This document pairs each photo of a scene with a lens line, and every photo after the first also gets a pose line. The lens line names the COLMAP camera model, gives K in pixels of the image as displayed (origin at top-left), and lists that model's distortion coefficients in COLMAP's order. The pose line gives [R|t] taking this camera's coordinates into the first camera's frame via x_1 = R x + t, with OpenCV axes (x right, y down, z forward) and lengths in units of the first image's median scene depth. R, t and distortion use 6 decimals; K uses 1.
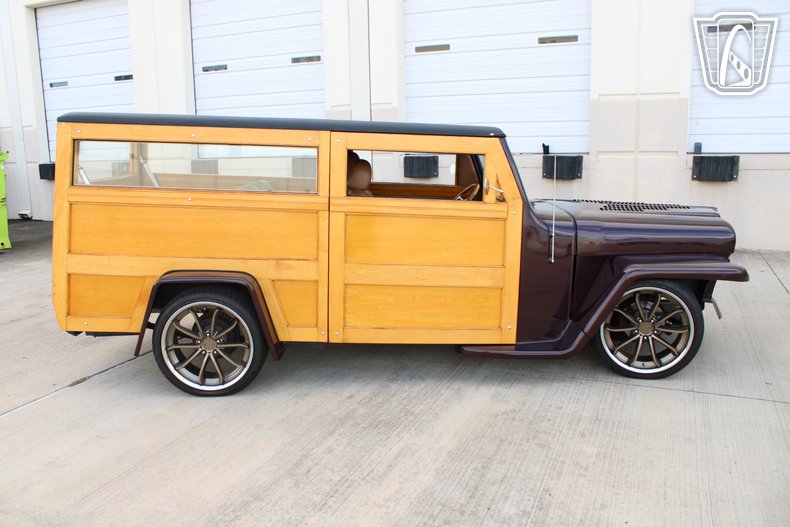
lens RADIAL K [[655.0, 0, 391.1], [0, 655.0, 266.4], [0, 0, 1]] dist [-0.163660, 0.135863]
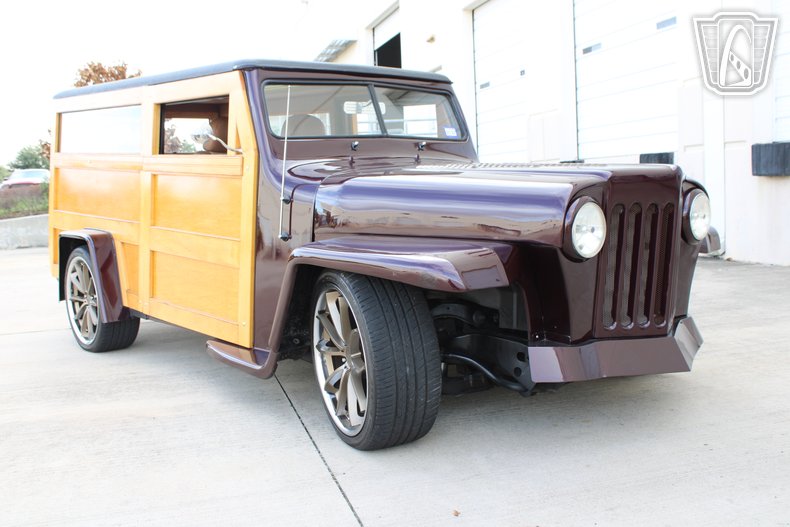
lens RADIAL K [[789.9, 0, 392.2], [0, 789.9, 256.0], [0, 0, 1]] dist [-0.138346, 0.156537]
pose [[0.632888, 0.064049, -0.771590, 0.987229], [-0.124734, 0.991989, -0.019967, 0.014475], [0.764130, 0.108880, 0.635807, 0.565027]]
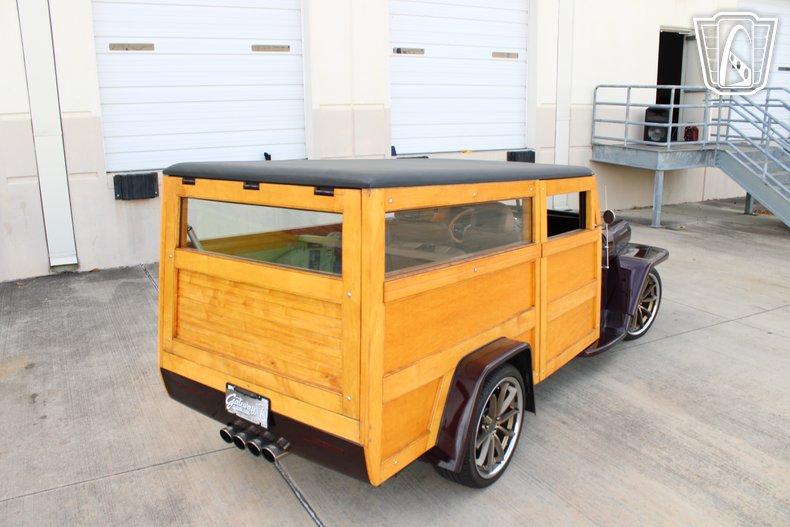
lens RADIAL K [[653.5, 0, 391.6], [0, 653.5, 266.9], [0, 0, 1]] dist [-0.164097, 0.138171]
pose [[0.619660, -0.171786, 0.765840, -1.007791], [0.148689, 0.983778, 0.100364, -0.203688], [-0.770657, 0.051680, 0.635151, 0.525992]]
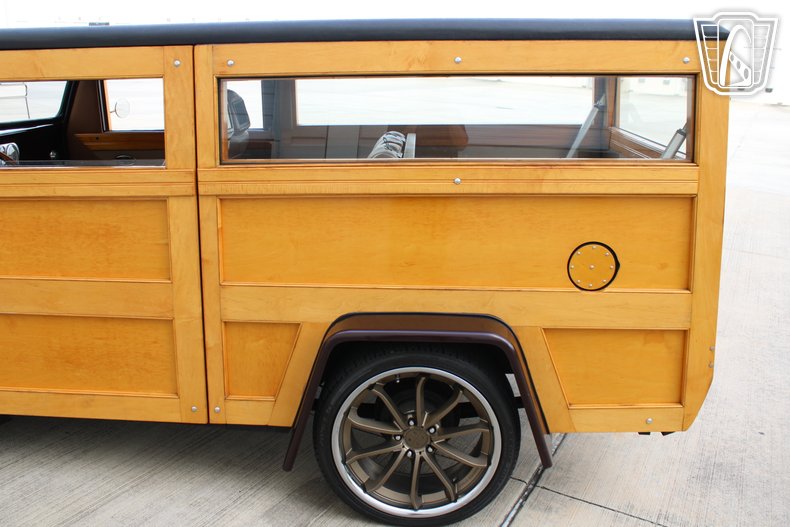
lens RADIAL K [[709.3, 0, 393.5], [0, 709.3, 263.9], [0, 0, 1]] dist [-0.161443, 0.164262]
pose [[-0.995684, -0.055951, 0.074042, -0.312164], [-0.016327, 0.890988, 0.453733, -0.365853], [-0.091357, 0.450566, -0.888057, 1.863749]]
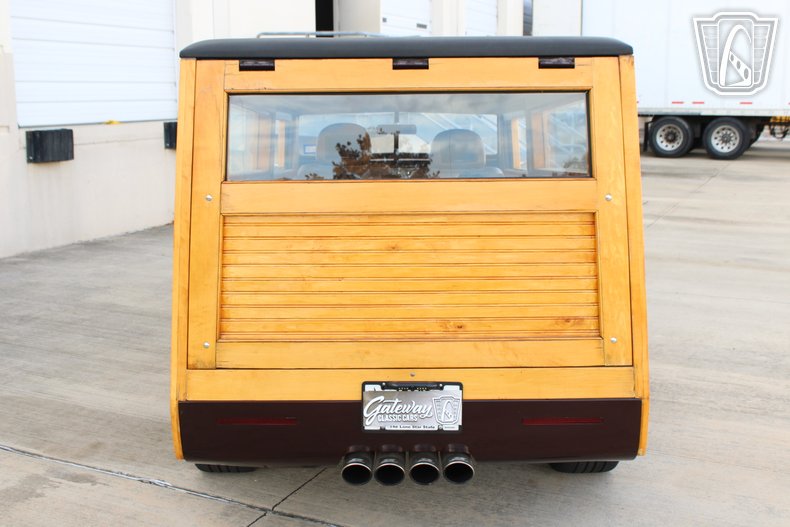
lens RADIAL K [[843.1, 0, 399.3], [0, 843.1, 277.5], [0, 0, 1]] dist [-0.053525, 0.026167]
pose [[0.023441, -0.154381, 0.987733, -1.183587], [0.197270, 0.969293, 0.146817, -0.181684], [-0.980069, 0.191408, 0.053176, 1.131017]]
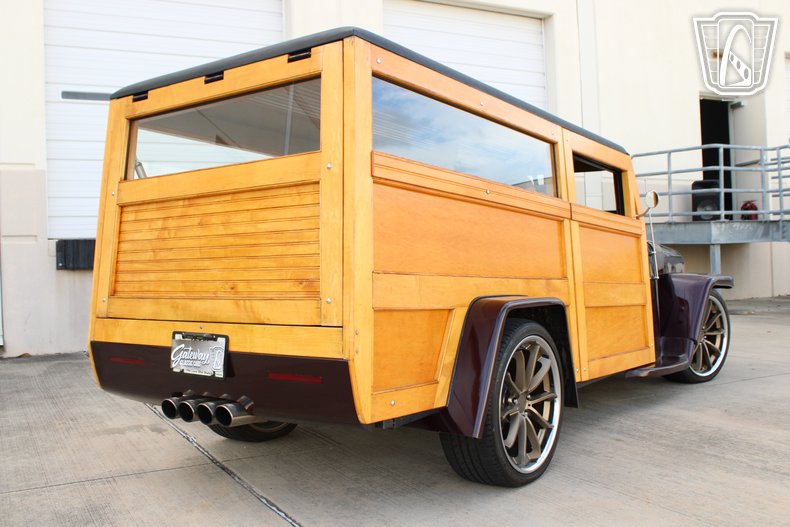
lens RADIAL K [[786.3, 0, 392.2], [0, 786.3, 261.4], [0, 0, 1]] dist [-0.128739, 0.135356]
pose [[0.622457, -0.000979, 0.782653, -1.001531], [0.169994, 0.976295, -0.133978, 0.061751], [-0.763969, 0.216442, 0.607869, 0.570164]]
